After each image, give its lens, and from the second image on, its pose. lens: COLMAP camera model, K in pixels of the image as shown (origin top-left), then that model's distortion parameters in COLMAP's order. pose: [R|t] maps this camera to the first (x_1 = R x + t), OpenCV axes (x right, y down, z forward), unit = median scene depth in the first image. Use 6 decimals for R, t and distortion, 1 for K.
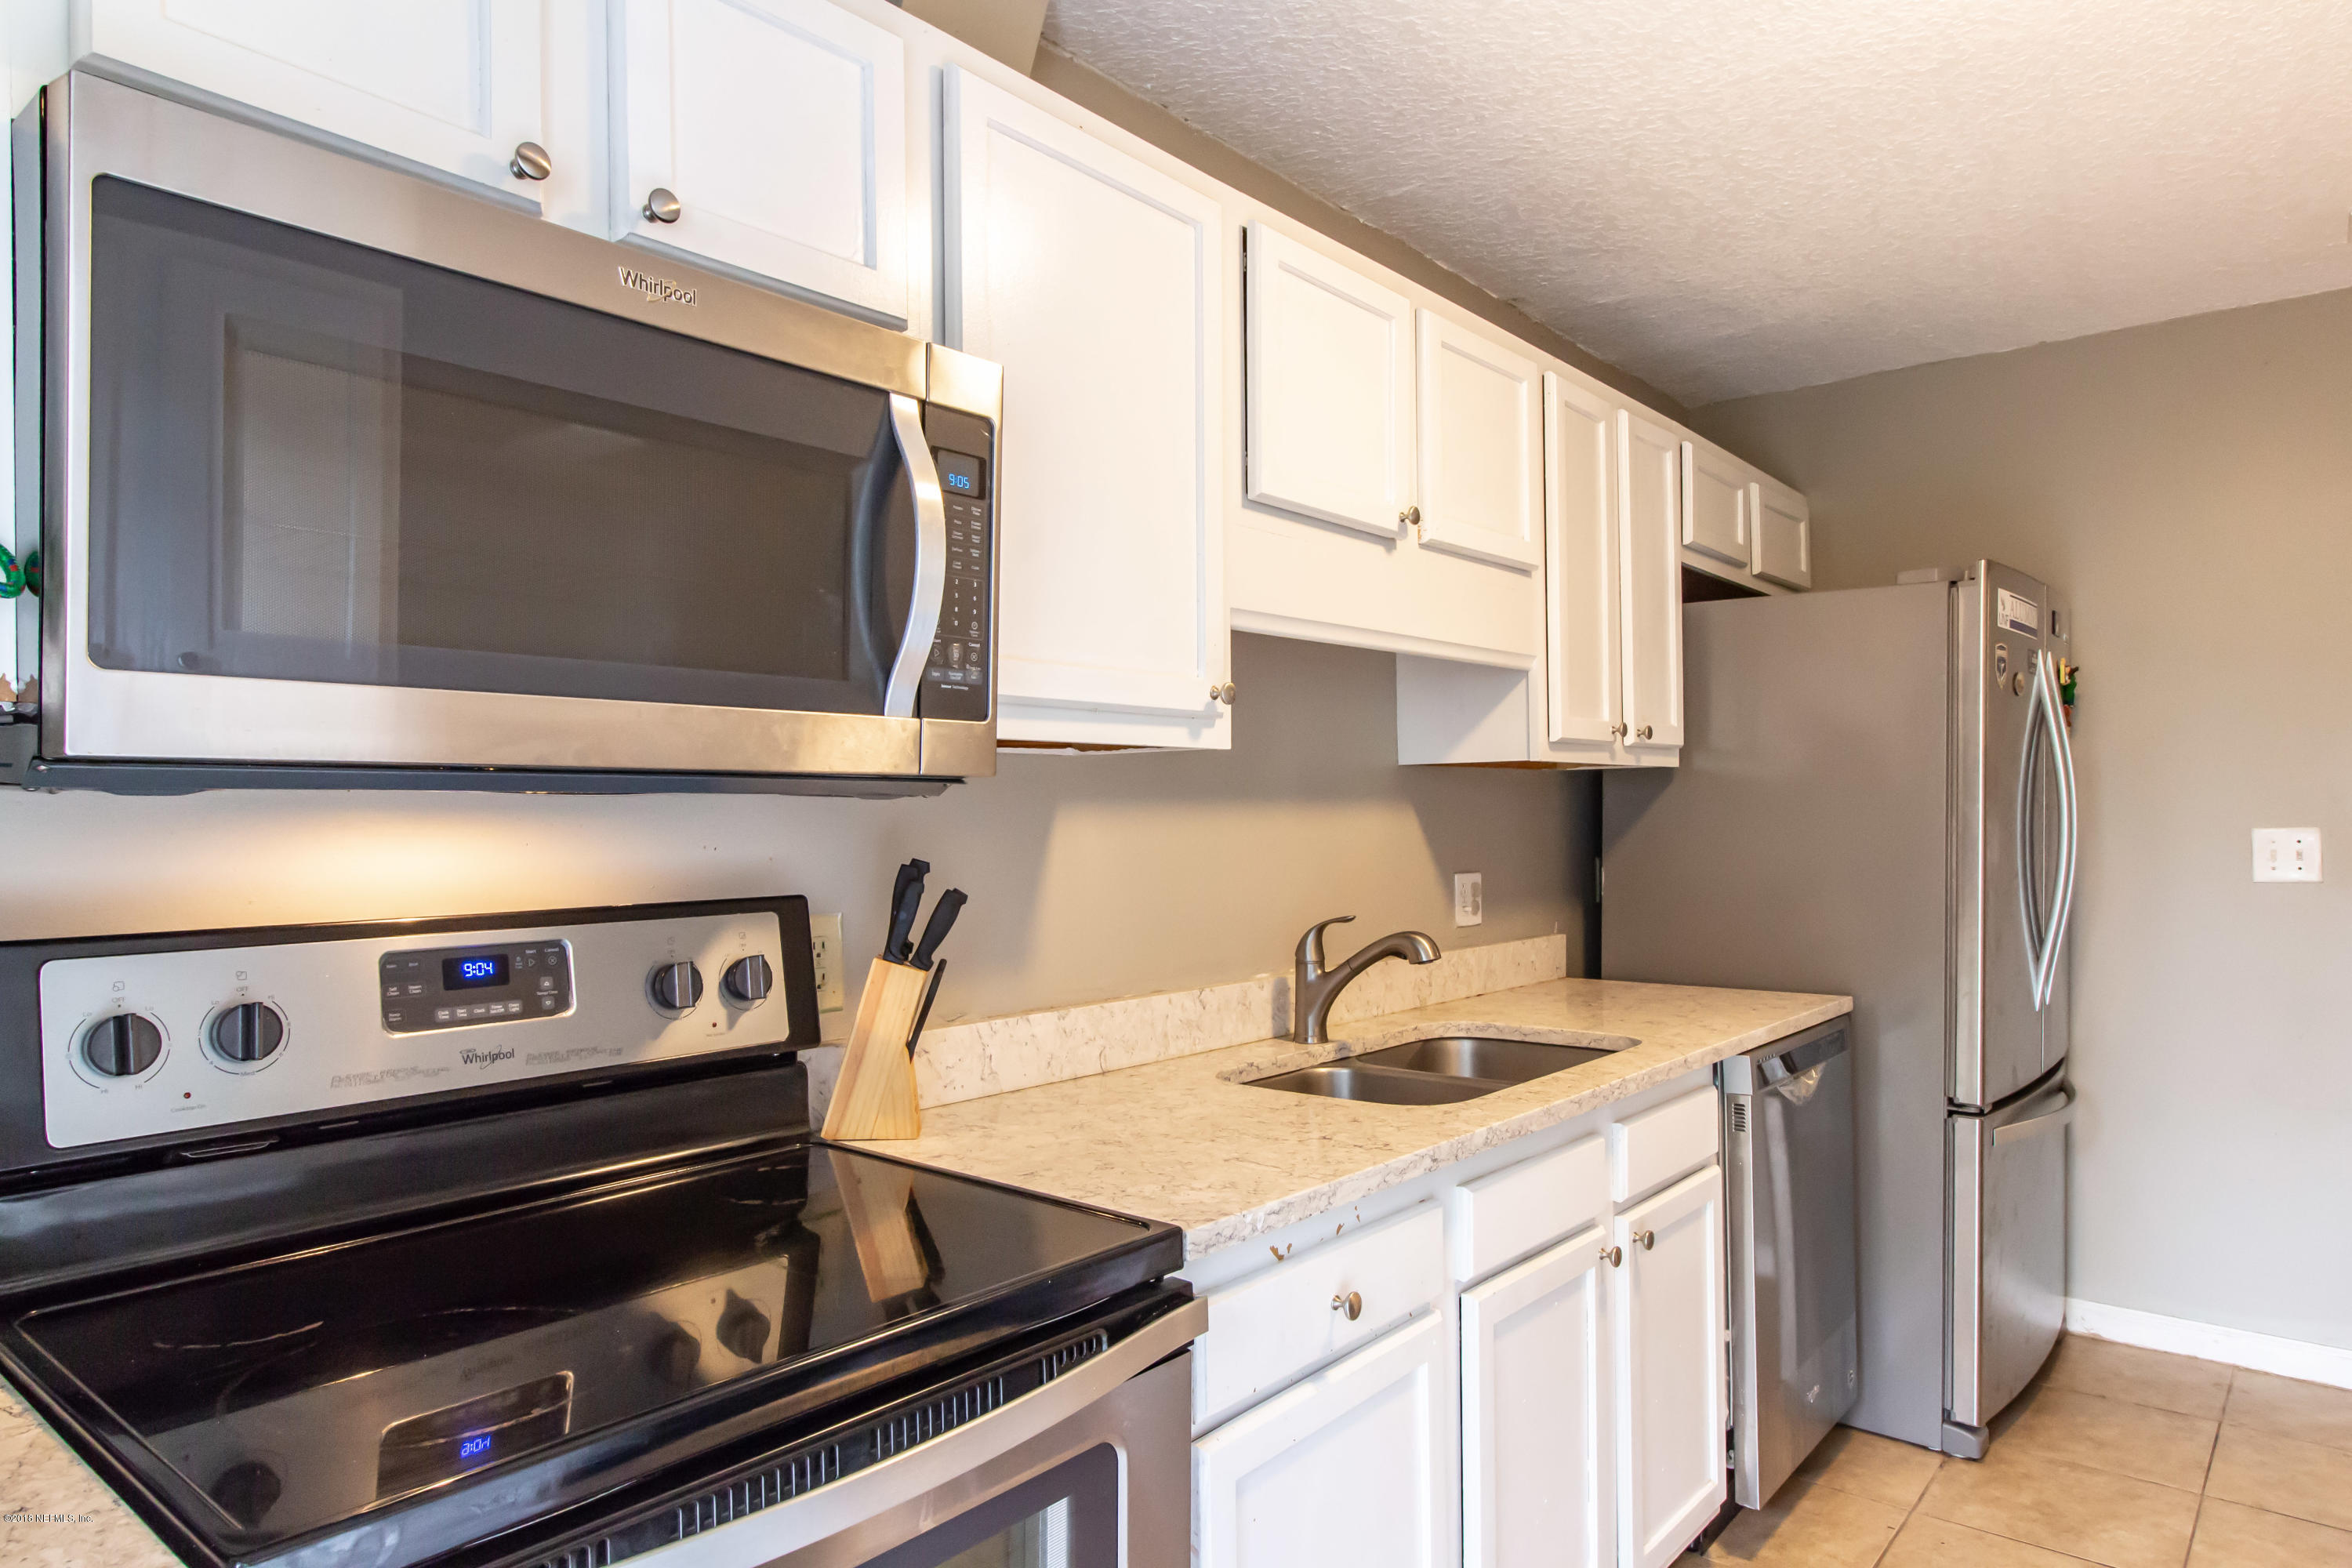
lens RADIAL K [[1447.4, 0, 1178.5], [0, 1447.4, 788.6], [0, 0, 1]] dist [0.010085, 0.000571]
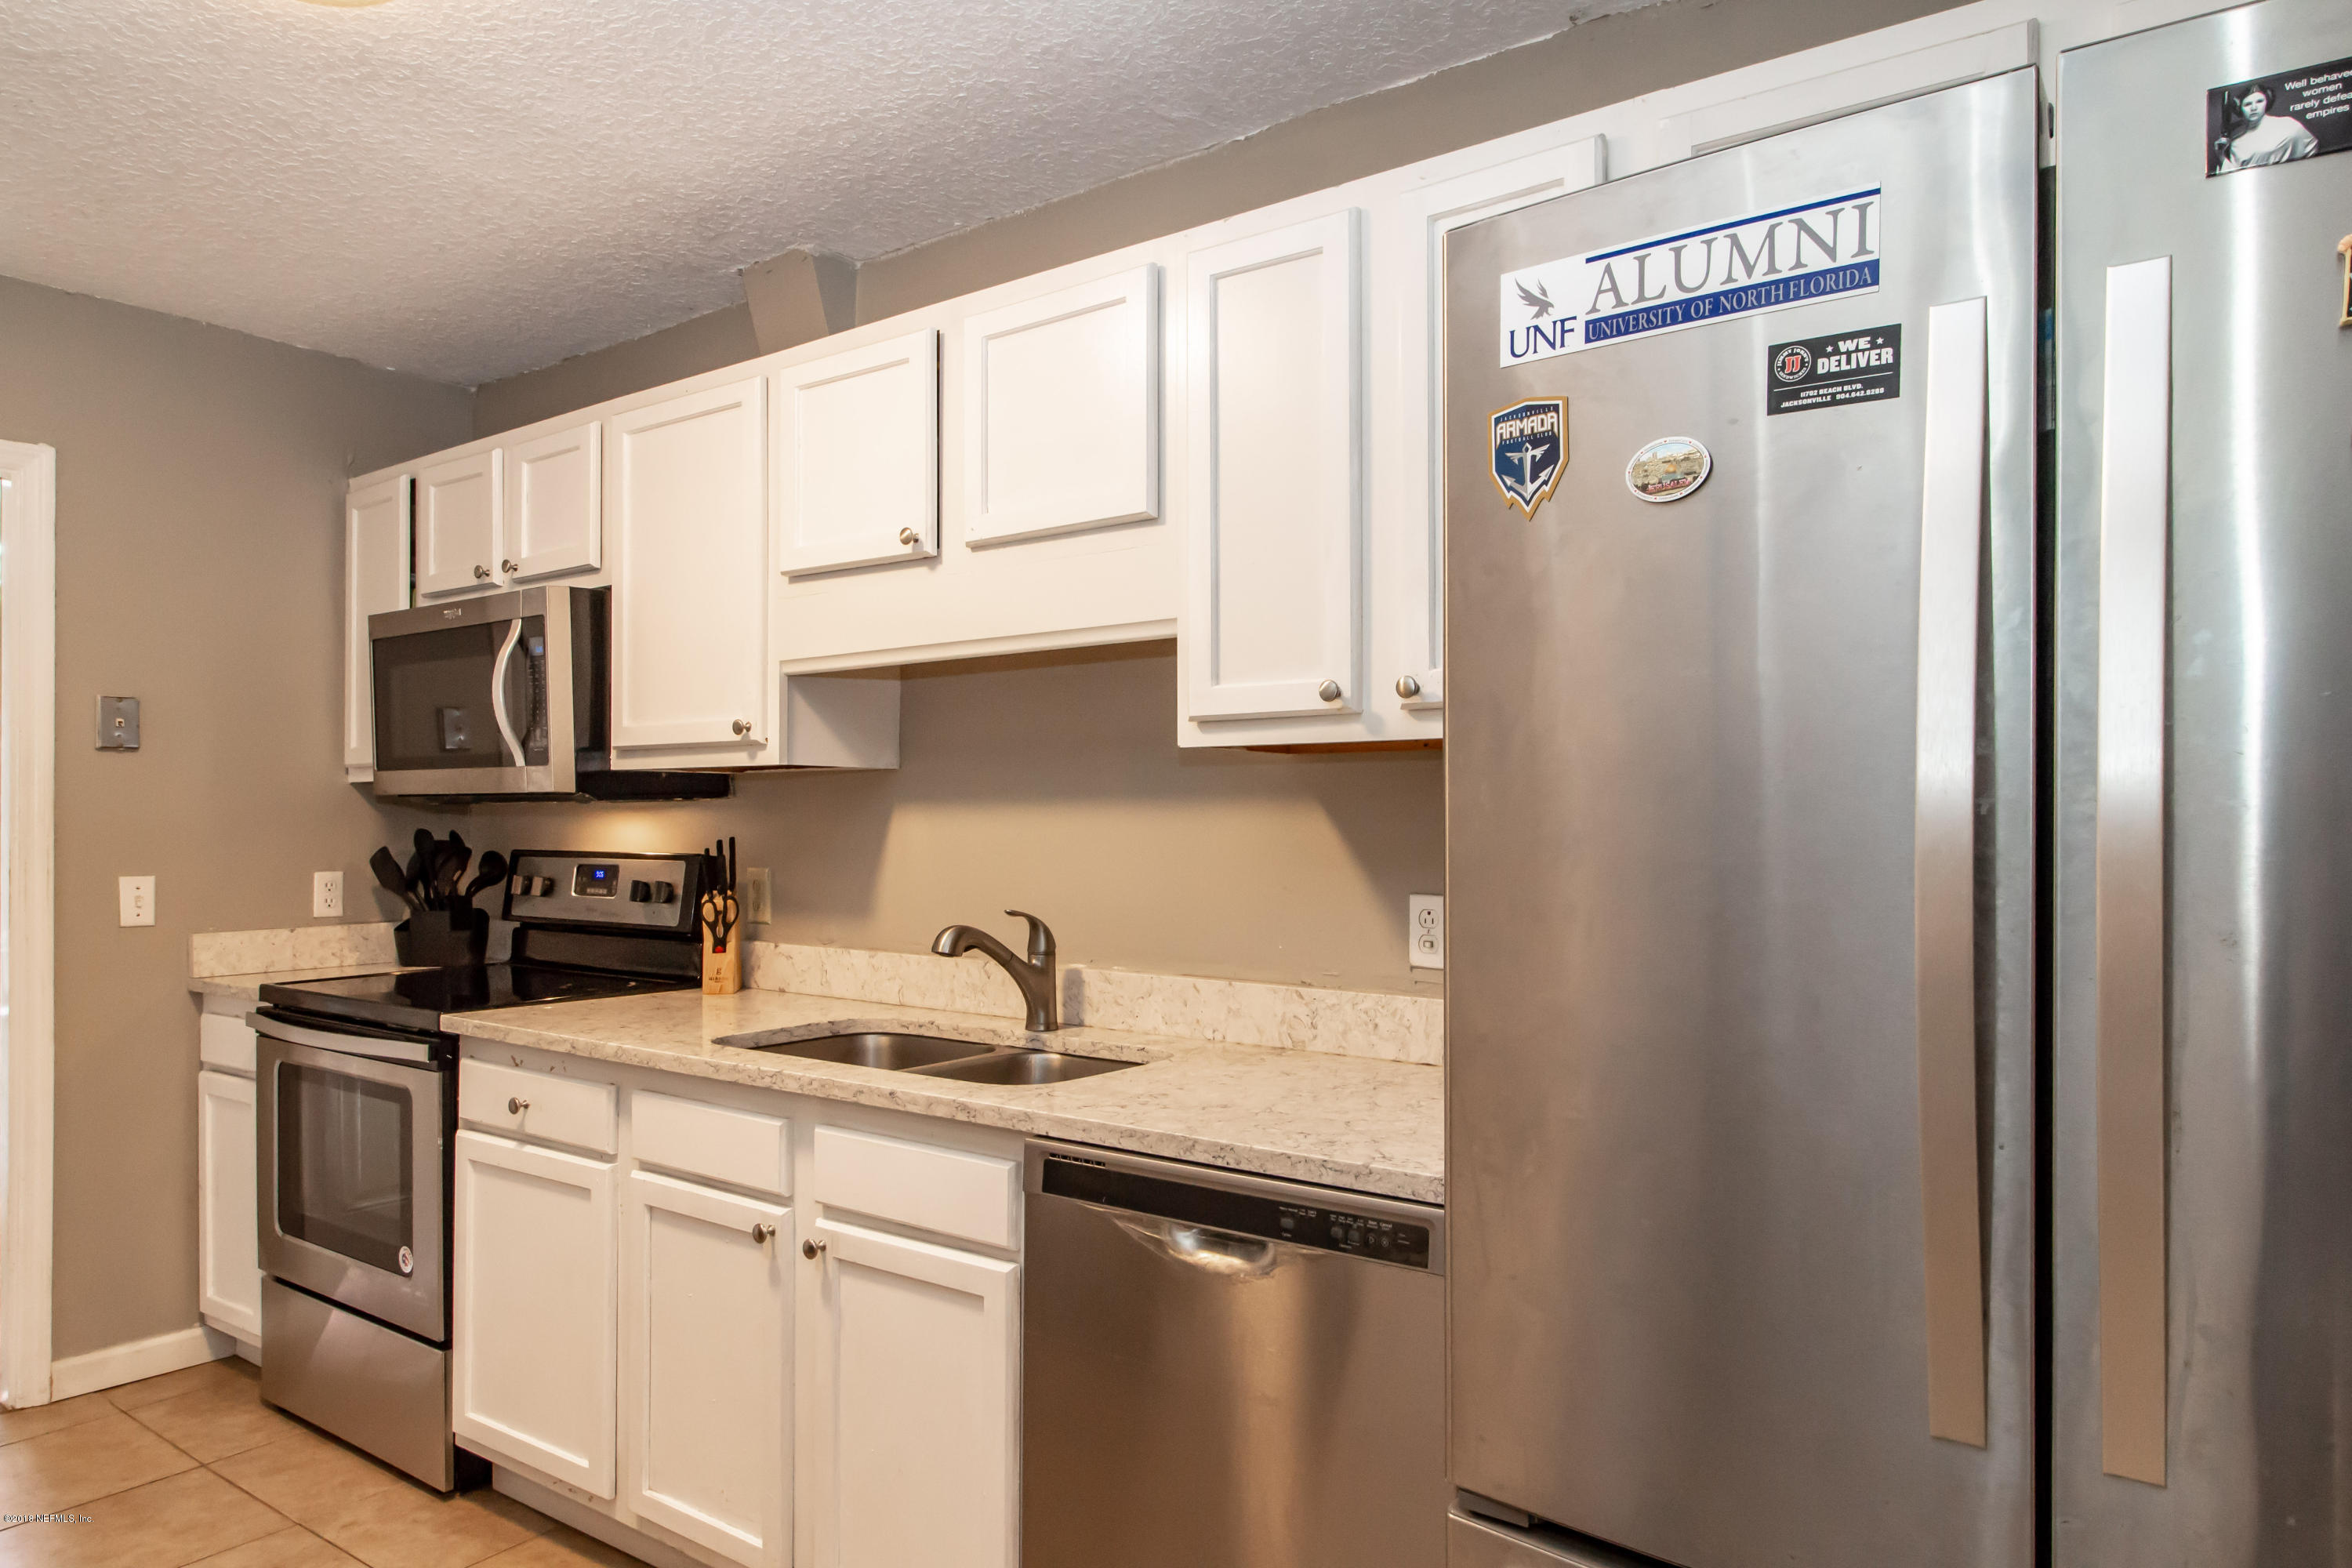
lens RADIAL K [[1447.4, 0, 1183.2], [0, 1447.4, 782.9], [0, 0, 1]] dist [0.010085, 0.000571]
pose [[0.068227, -0.020061, -0.997468, 1.301462], [0.013418, 0.999726, -0.019188, 0.020339], [0.997580, -0.012074, 0.068478, 1.170692]]
